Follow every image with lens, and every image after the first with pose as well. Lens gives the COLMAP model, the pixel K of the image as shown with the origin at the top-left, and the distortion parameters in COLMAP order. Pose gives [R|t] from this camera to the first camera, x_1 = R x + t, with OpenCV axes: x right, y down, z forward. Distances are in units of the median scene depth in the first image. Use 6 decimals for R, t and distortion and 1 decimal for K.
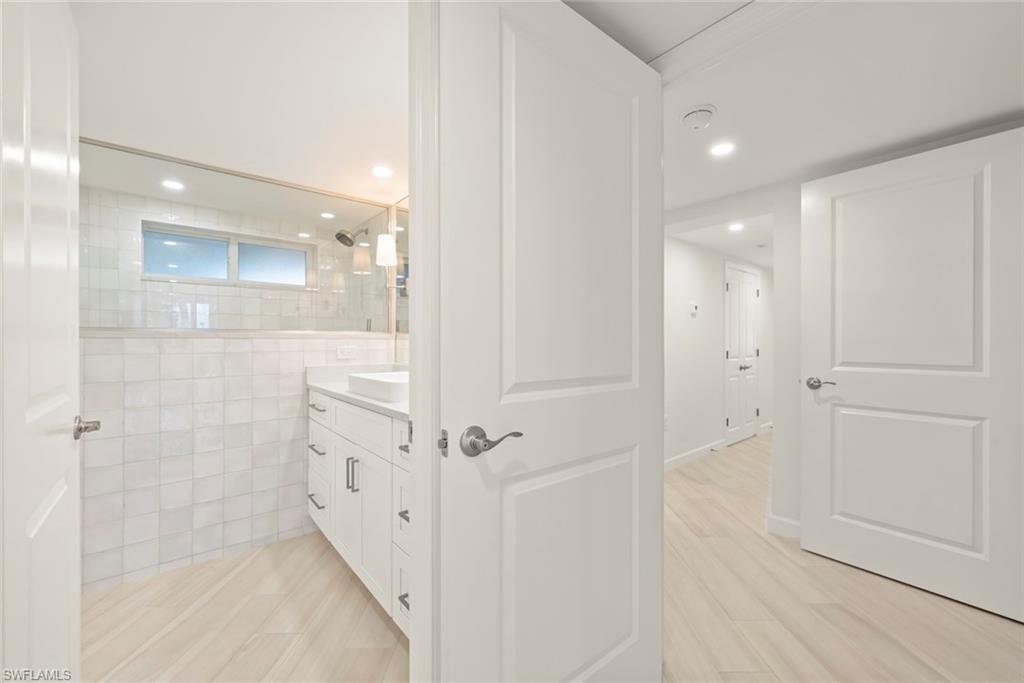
lens RADIAL K [[406.7, 0, 512.0], [0, 406.7, 341.5], [0, 0, 1]] dist [0.001226, 0.000050]
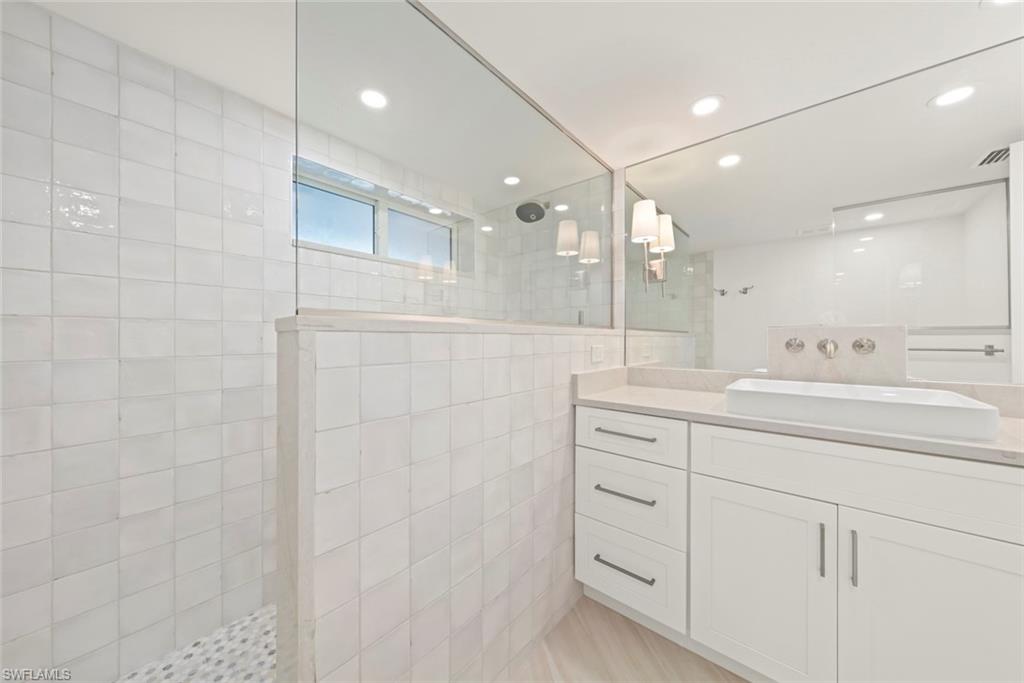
lens RADIAL K [[345.8, 0, 514.1], [0, 345.8, 338.4], [0, 0, 1]] dist [0.000970, -0.000033]
pose [[0.984199, 0.001847, 0.177059, -0.712977], [-0.001803, 0.999998, -0.000407, -0.000526], [-0.177059, 0.000082, 0.984200, 0.417471]]
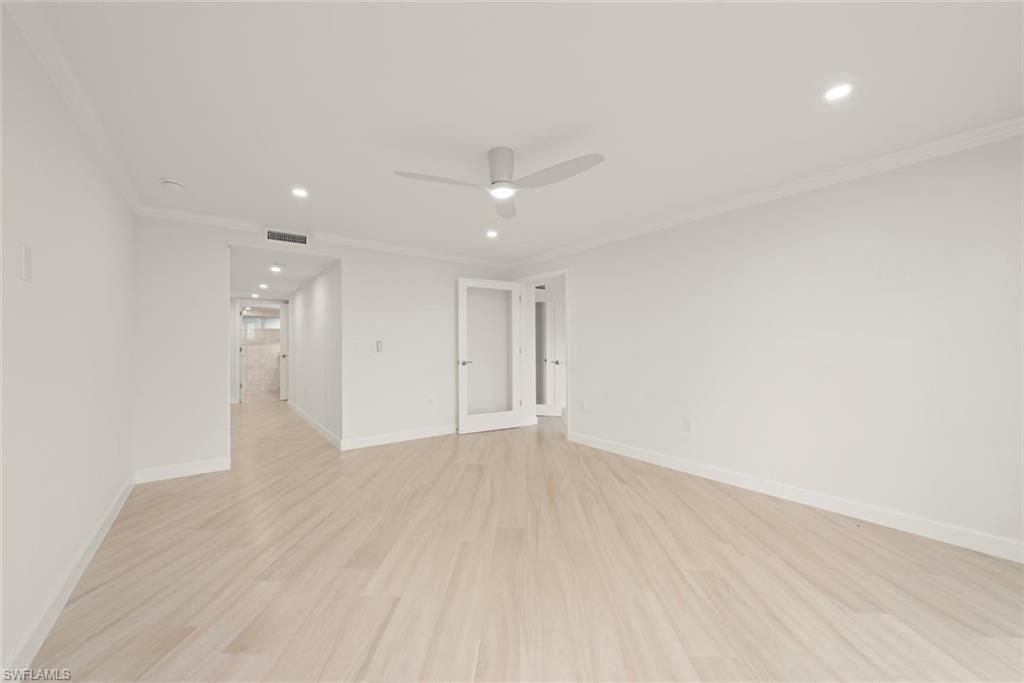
lens RADIAL K [[401.3, 0, 511.4], [0, 401.3, 343.3], [0, 0, 1]] dist [0.001761, 0.000244]
pose [[0.998034, -0.000390, -0.062672, 2.135851], [0.000168, 0.999994, -0.003548, -0.011645], [0.062673, 0.003530, 0.998028, -2.965265]]
